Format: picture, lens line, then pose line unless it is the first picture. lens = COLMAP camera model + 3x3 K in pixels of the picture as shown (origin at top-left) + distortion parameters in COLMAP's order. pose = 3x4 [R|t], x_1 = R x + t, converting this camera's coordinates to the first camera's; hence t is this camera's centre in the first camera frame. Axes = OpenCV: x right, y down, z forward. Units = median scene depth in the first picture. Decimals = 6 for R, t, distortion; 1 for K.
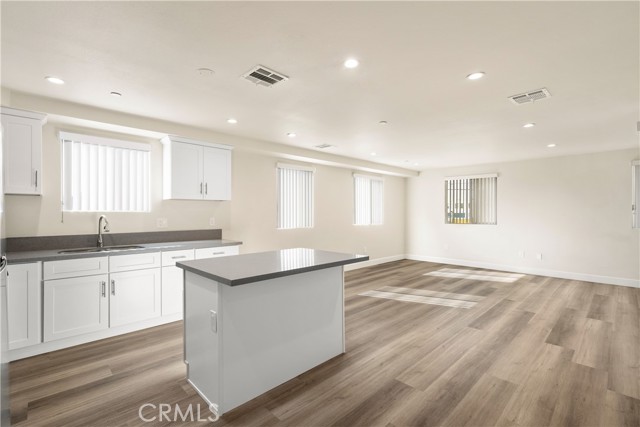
lens RADIAL K [[292.7, 0, 317.3], [0, 292.7, 212.2], [0, 0, 1]] dist [-0.003992, 0.001334]
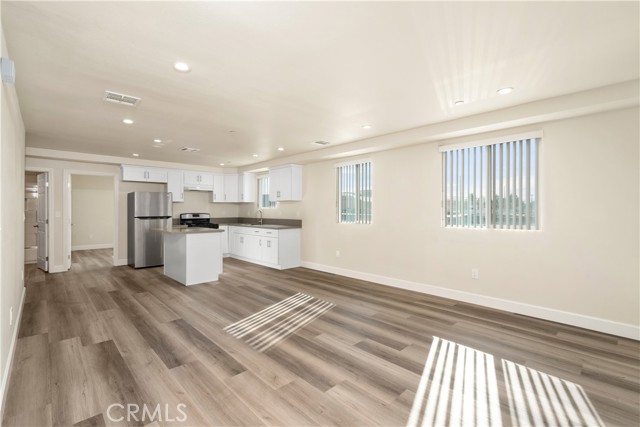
lens RADIAL K [[292.7, 0, 320.6], [0, 292.7, 209.1], [0, 0, 1]] dist [-0.003992, 0.001334]
pose [[-0.002048, 0.000422, -0.999998, 1.720195], [0.002775, 0.999996, 0.000417, 0.005144], [0.999994, -0.002774, -0.002049, 1.663461]]
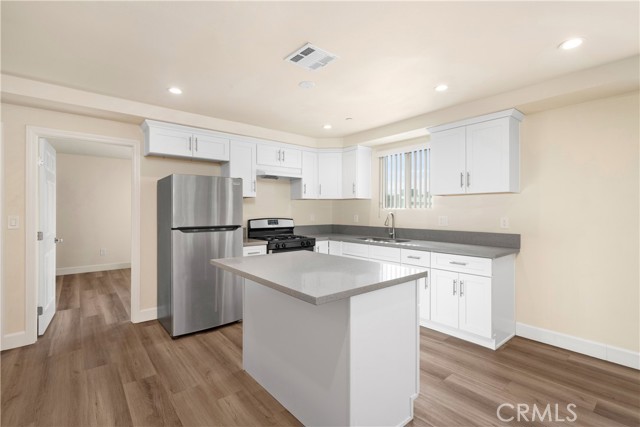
lens RADIAL K [[292.7, 0, 319.6], [0, 292.7, 209.9], [0, 0, 1]] dist [-0.003992, 0.001334]
pose [[-0.071416, -0.002538, -0.997443, 0.572890], [0.002622, 0.999993, -0.002732, 0.003101], [0.997443, -0.002811, -0.071409, 0.889578]]
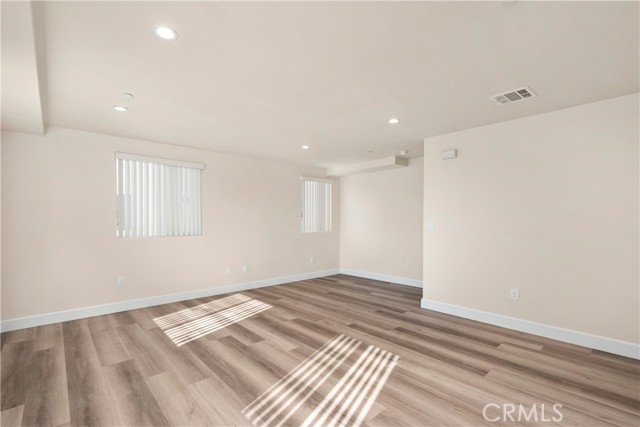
lens RADIAL K [[292.7, 0, 318.4], [0, 292.7, 216.3], [0, 0, 1]] dist [-0.003992, 0.001334]
pose [[0.032655, 0.004124, 0.999458, -0.240190], [-0.000440, 0.999991, -0.004112, -0.002031], [-0.999467, -0.000306, 0.032656, 1.535476]]
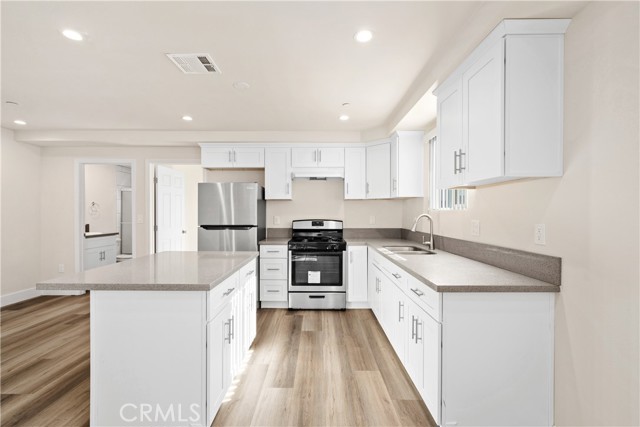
lens RADIAL K [[292.7, 0, 318.6], [0, 292.7, 215.6], [0, 0, 1]] dist [-0.003992, 0.001334]
pose [[-0.693368, 0.008469, -0.720533, 0.175208], [0.003227, 0.999957, 0.008648, 0.007185], [0.720576, 0.003671, -0.693366, 1.566703]]
